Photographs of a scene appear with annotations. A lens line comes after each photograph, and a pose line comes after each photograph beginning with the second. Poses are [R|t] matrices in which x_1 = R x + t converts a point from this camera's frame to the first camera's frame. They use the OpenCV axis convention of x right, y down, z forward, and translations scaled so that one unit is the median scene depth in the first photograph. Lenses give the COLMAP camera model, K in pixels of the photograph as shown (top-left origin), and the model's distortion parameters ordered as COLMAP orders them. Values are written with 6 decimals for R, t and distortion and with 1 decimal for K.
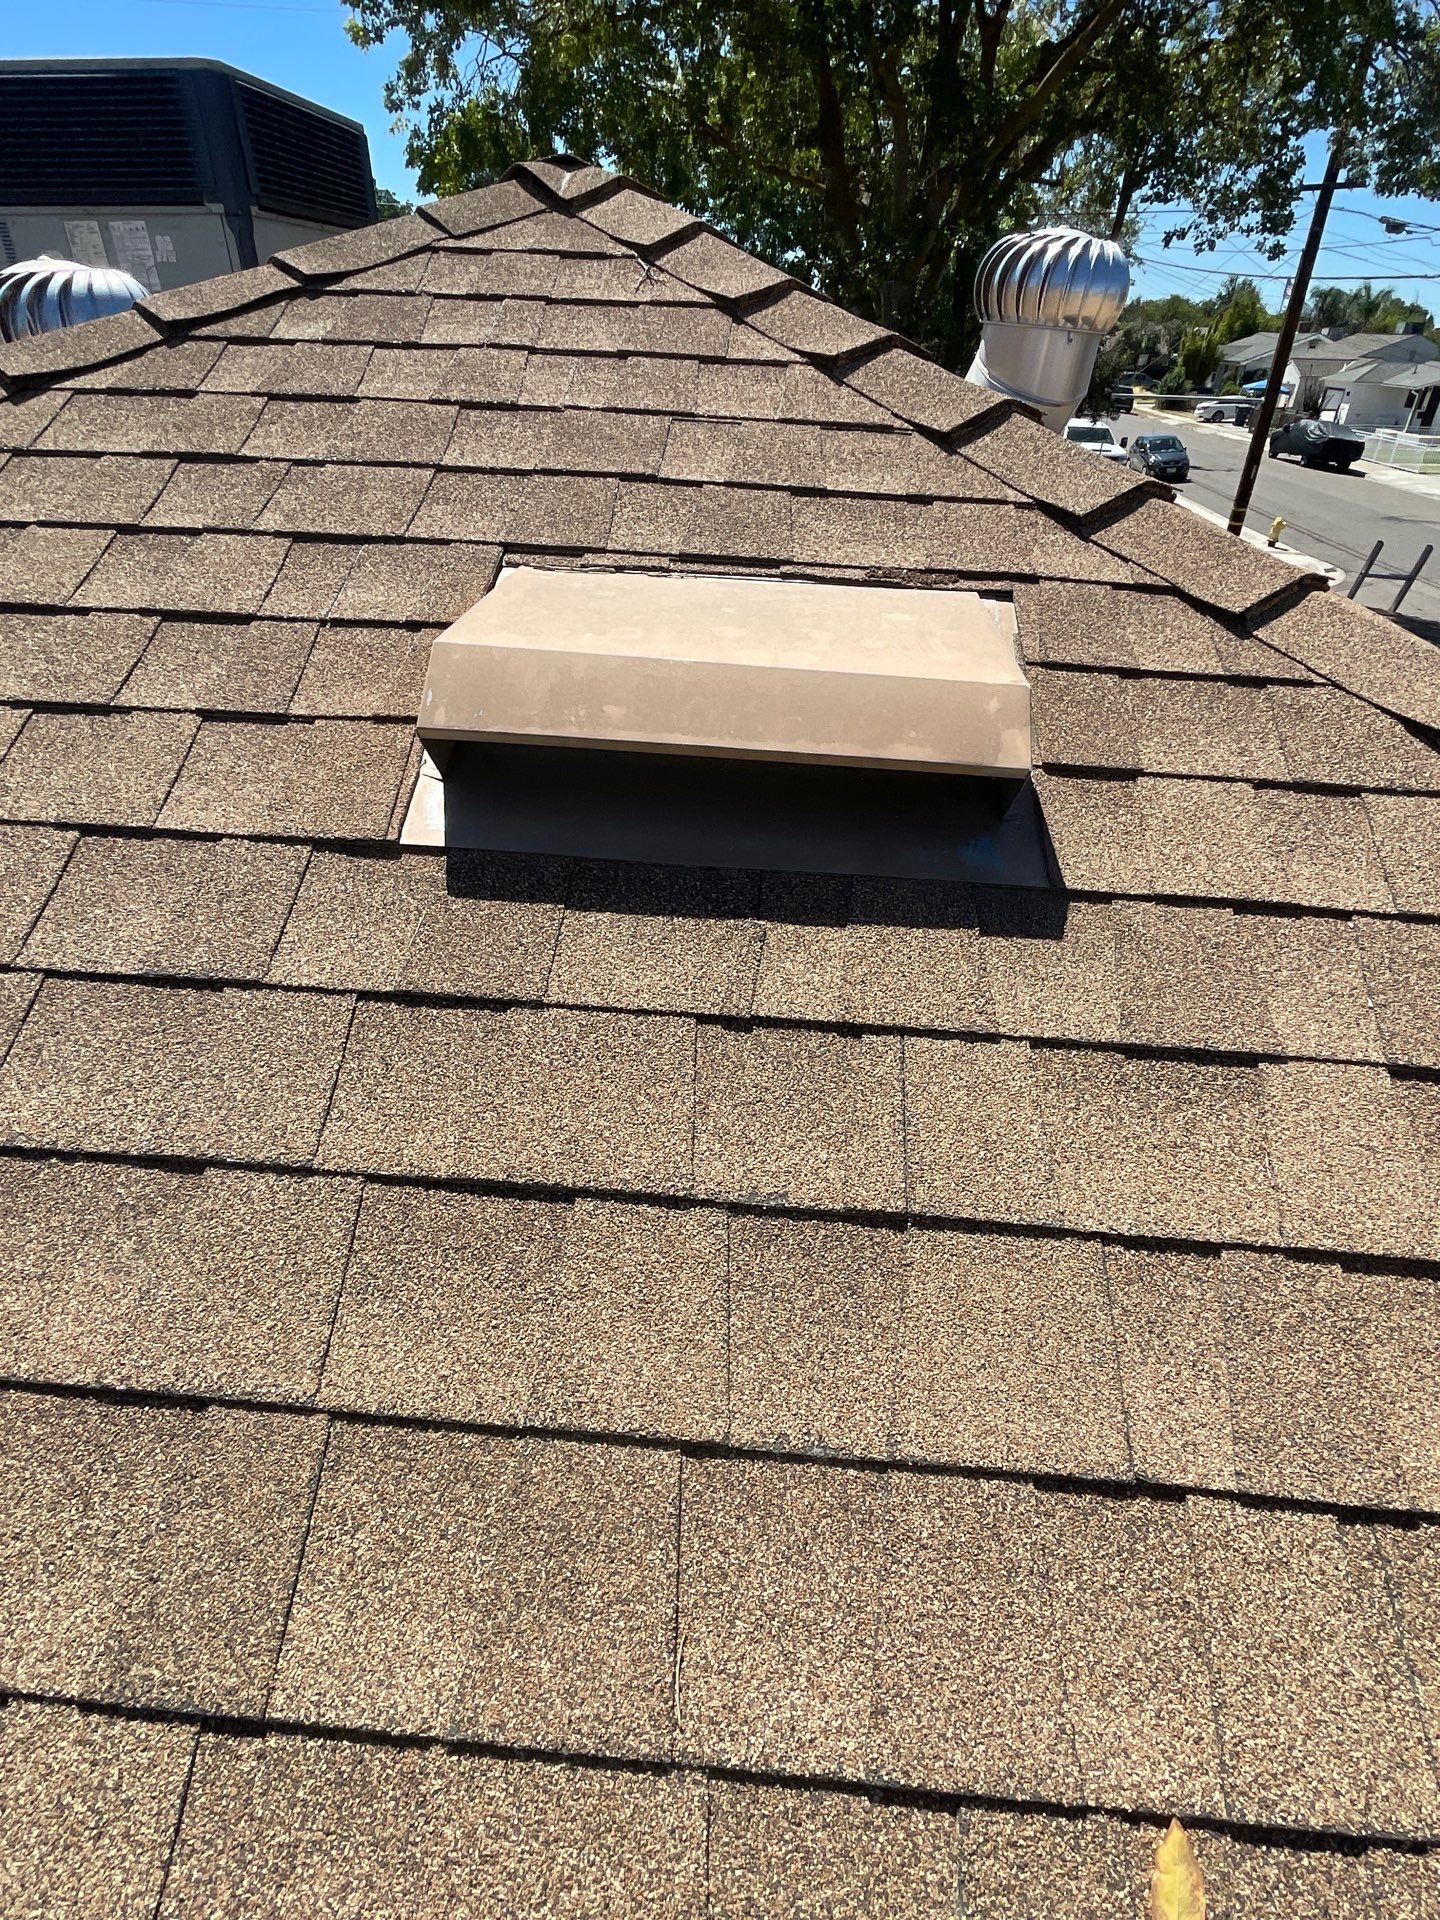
lens RADIAL K [[996.9, 0, 726.6], [0, 996.9, 958.1], [0, 0, 1]] dist [-0.001273, -0.001006]
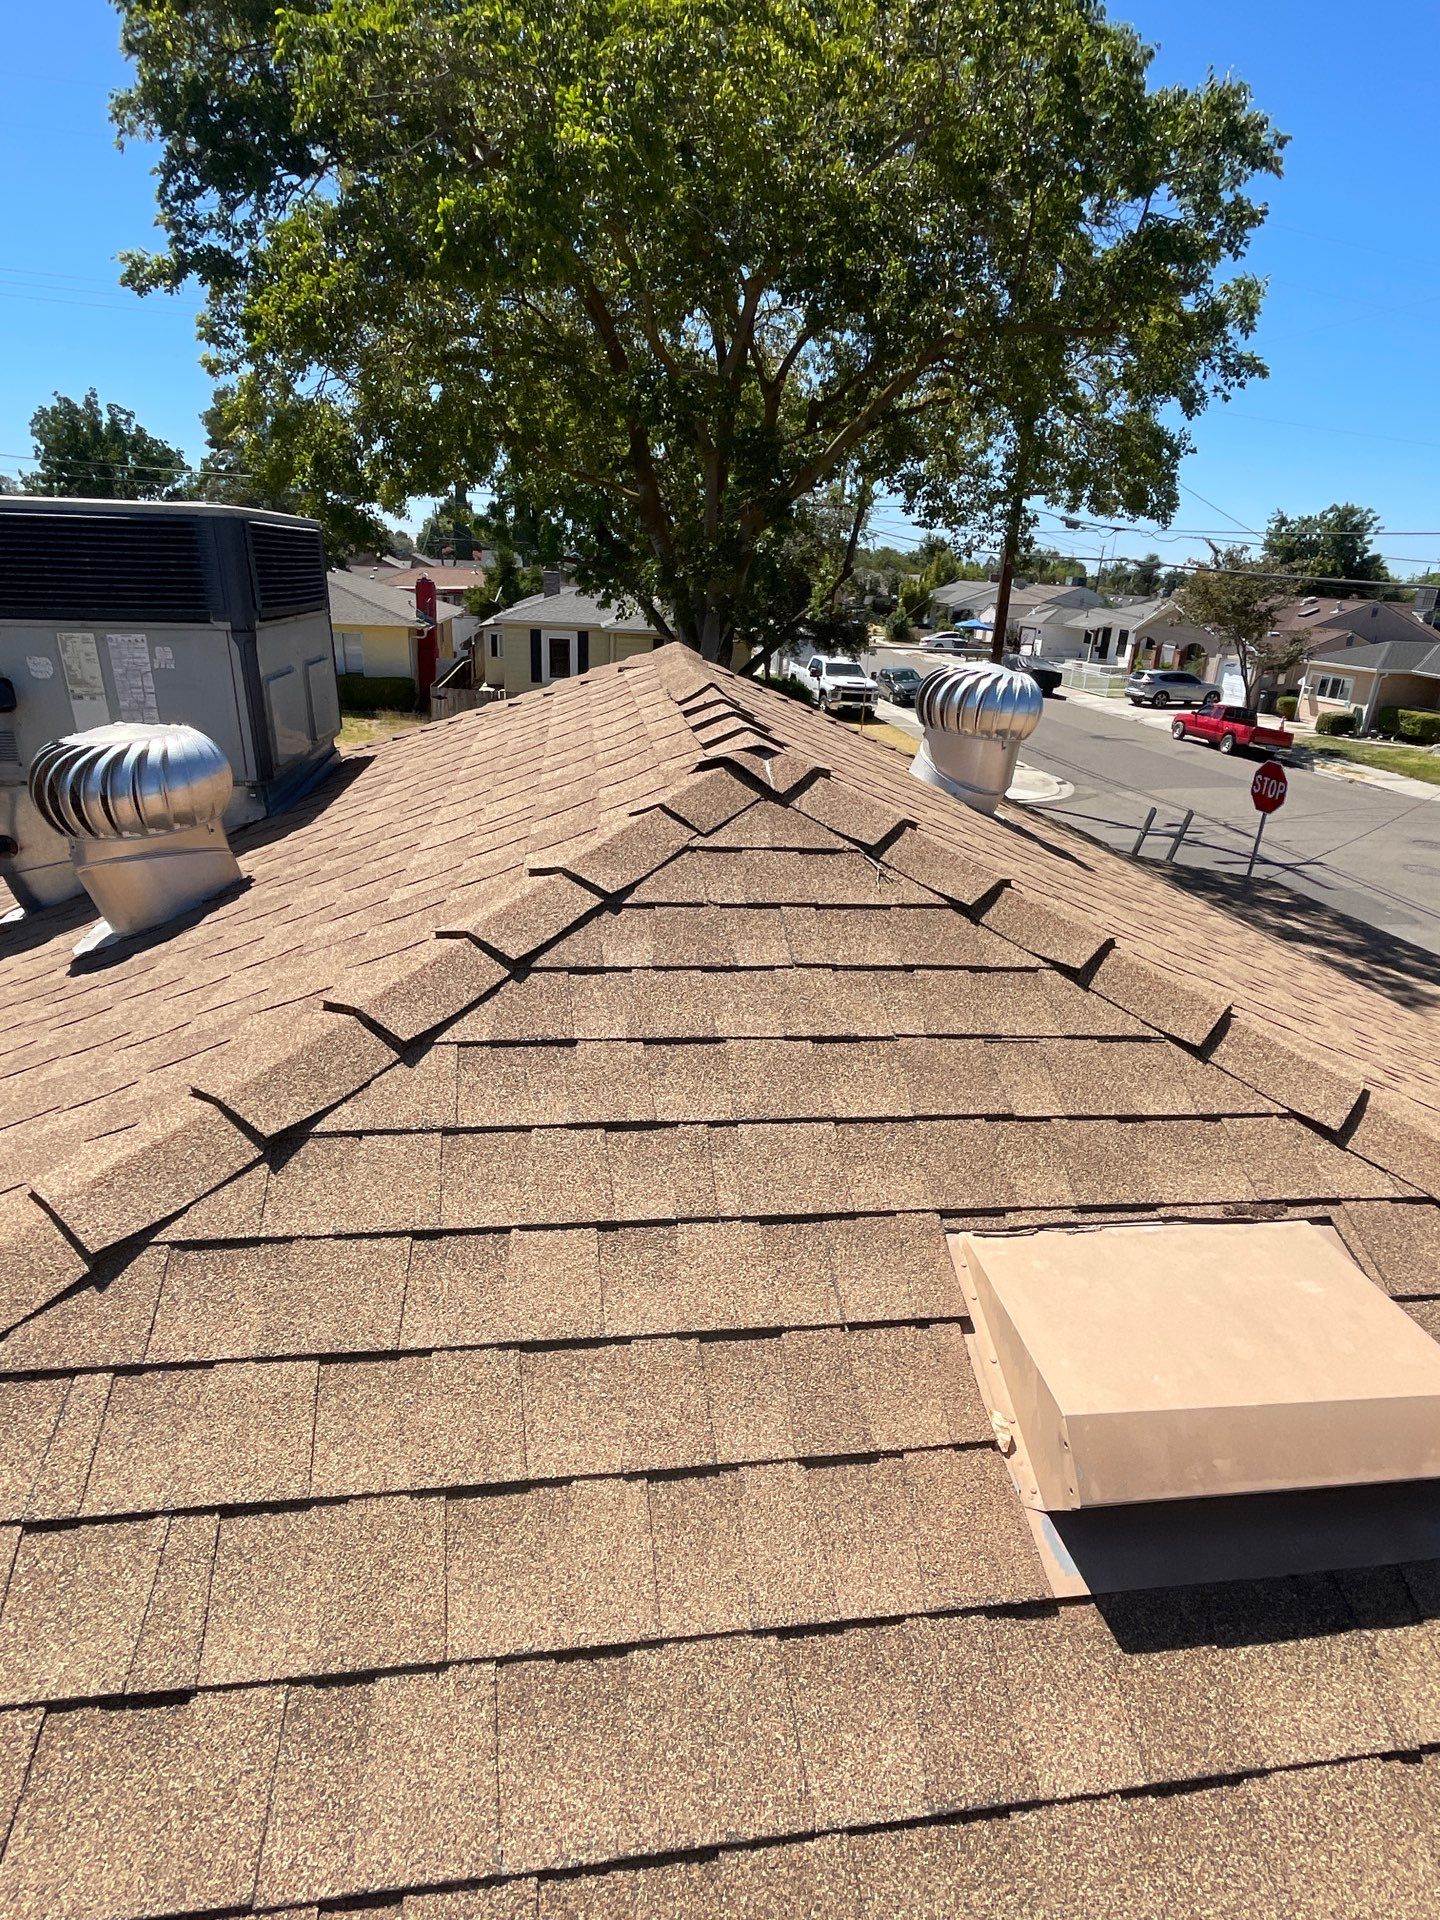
lens RADIAL K [[996.9, 0, 726.6], [0, 996.9, 958.1], [0, 0, 1]] dist [-0.001273, -0.001006]
pose [[0.977037, -0.056213, 0.205521, -0.579796], [0.093801, 0.979548, -0.178006, -0.435543], [-0.191312, 0.193197, 0.962328, -0.120883]]
